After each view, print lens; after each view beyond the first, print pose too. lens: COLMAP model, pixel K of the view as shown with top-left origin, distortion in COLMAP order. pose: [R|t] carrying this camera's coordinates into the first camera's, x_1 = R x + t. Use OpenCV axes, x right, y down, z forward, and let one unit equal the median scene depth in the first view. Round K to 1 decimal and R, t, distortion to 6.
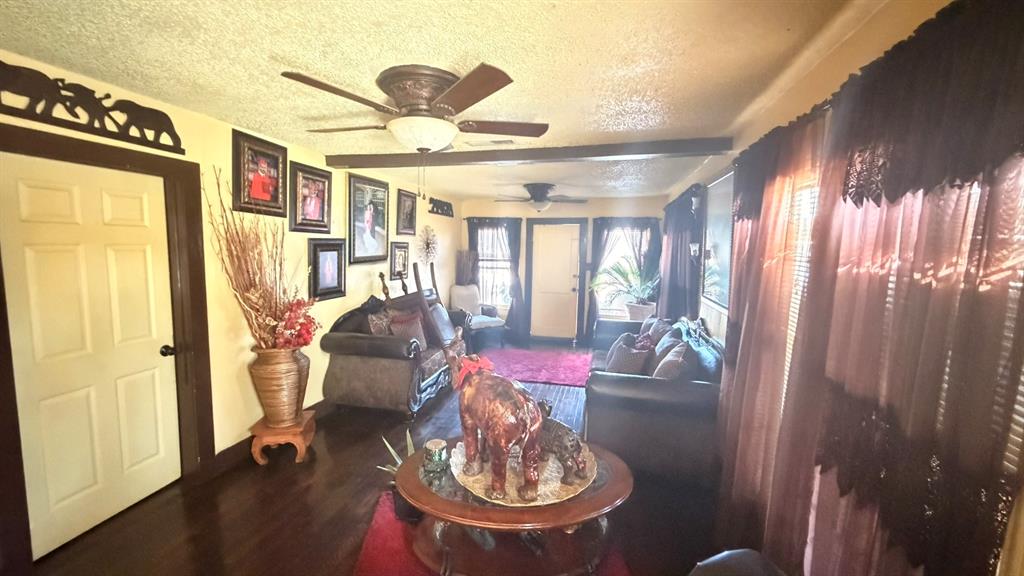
lens RADIAL K [[408.4, 0, 508.5], [0, 408.4, 289.1], [0, 0, 1]] dist [-0.001663, 0.000181]
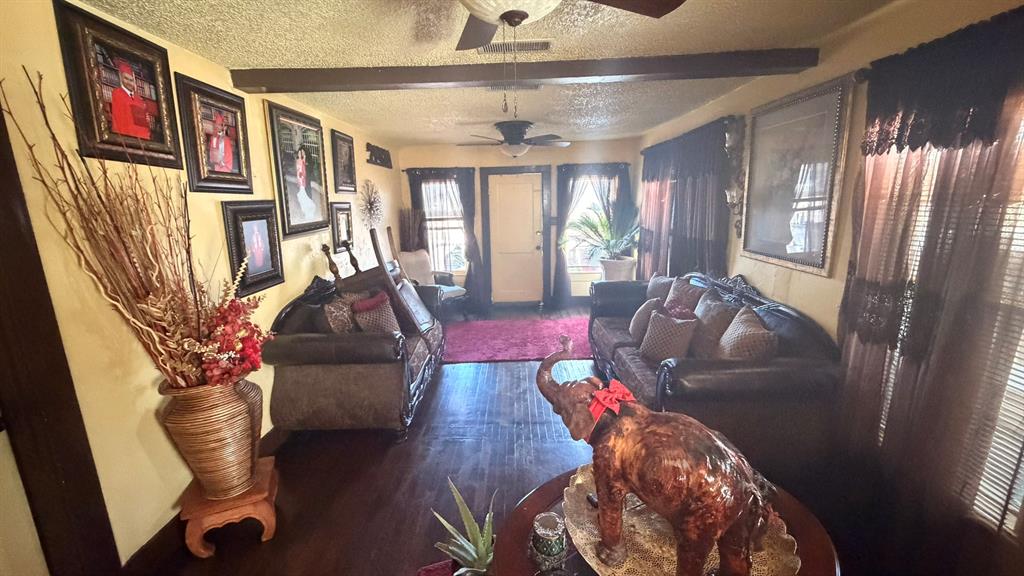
lens RADIAL K [[411.8, 0, 512.3], [0, 411.8, 289.8], [0, 0, 1]] dist [-0.001679, -0.000181]
pose [[0.973652, -0.088493, 0.210168, -0.164689], [0.065135, 0.991160, 0.115583, -0.026632], [-0.218538, -0.098849, 0.970809, 0.214926]]
